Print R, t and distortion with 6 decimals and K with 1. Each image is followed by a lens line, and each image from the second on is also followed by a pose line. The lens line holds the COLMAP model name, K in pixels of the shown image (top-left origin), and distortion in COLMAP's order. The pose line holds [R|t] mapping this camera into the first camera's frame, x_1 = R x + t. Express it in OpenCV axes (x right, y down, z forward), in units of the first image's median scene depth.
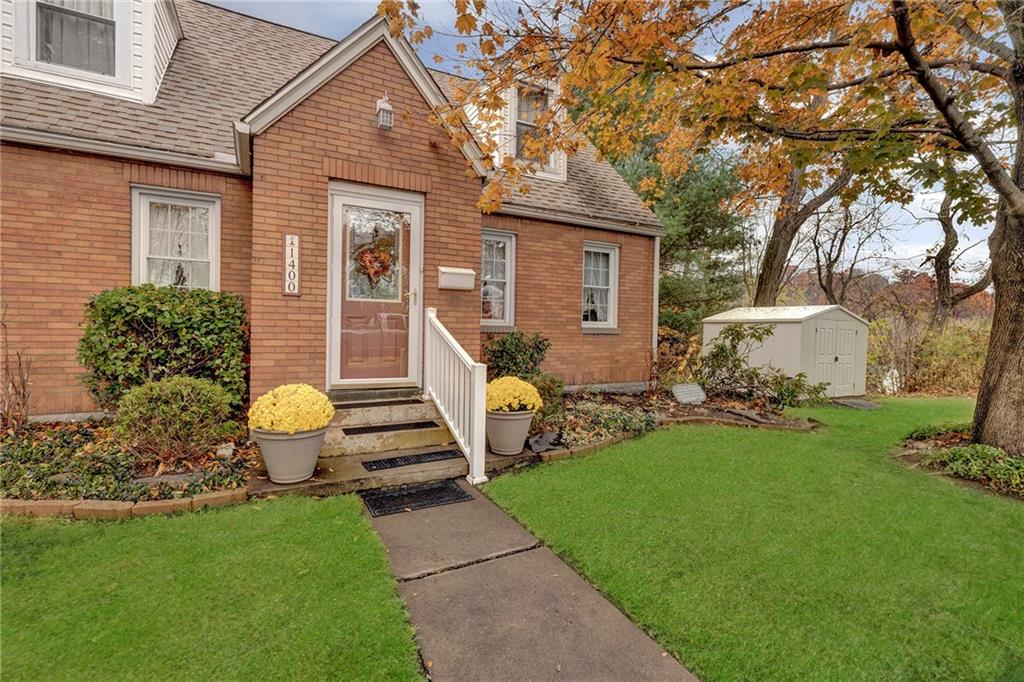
lens RADIAL K [[459.0, 0, 512.4], [0, 459.0, 335.5], [0, 0, 1]] dist [0.003239, 0.000446]
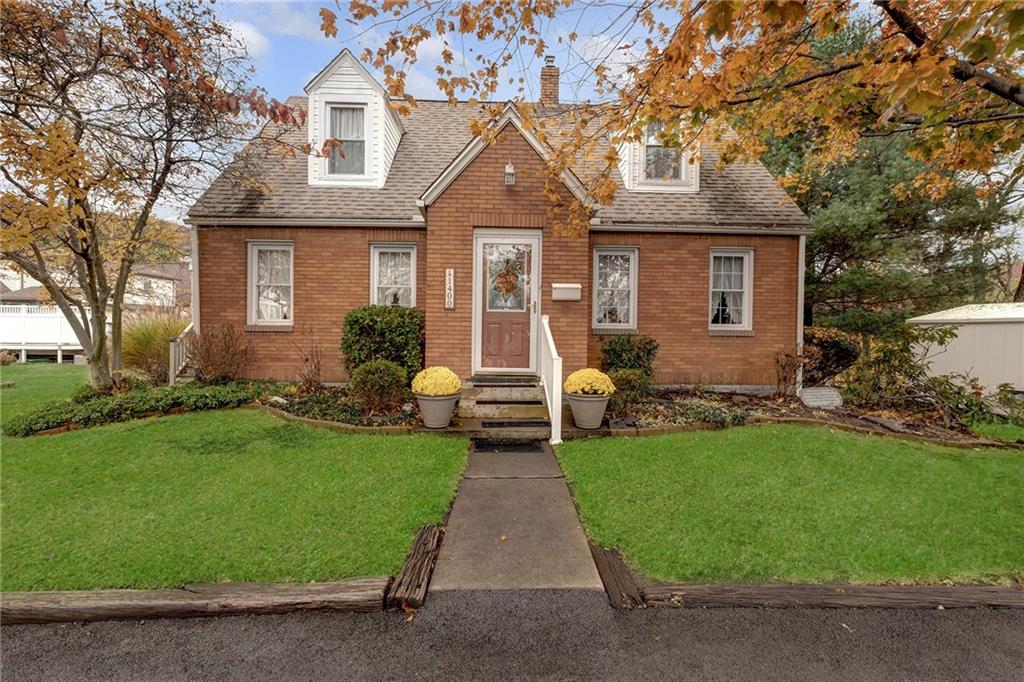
lens RADIAL K [[459.8, 0, 508.8], [0, 459.8, 336.3], [0, 0, 1]] dist [0.002607, 0.000975]
pose [[0.898115, 0.001468, -0.439758, 0.316565], [-0.003770, 0.999983, -0.004362, 0.005221], [0.439744, 0.005575, 0.898106, -0.228980]]
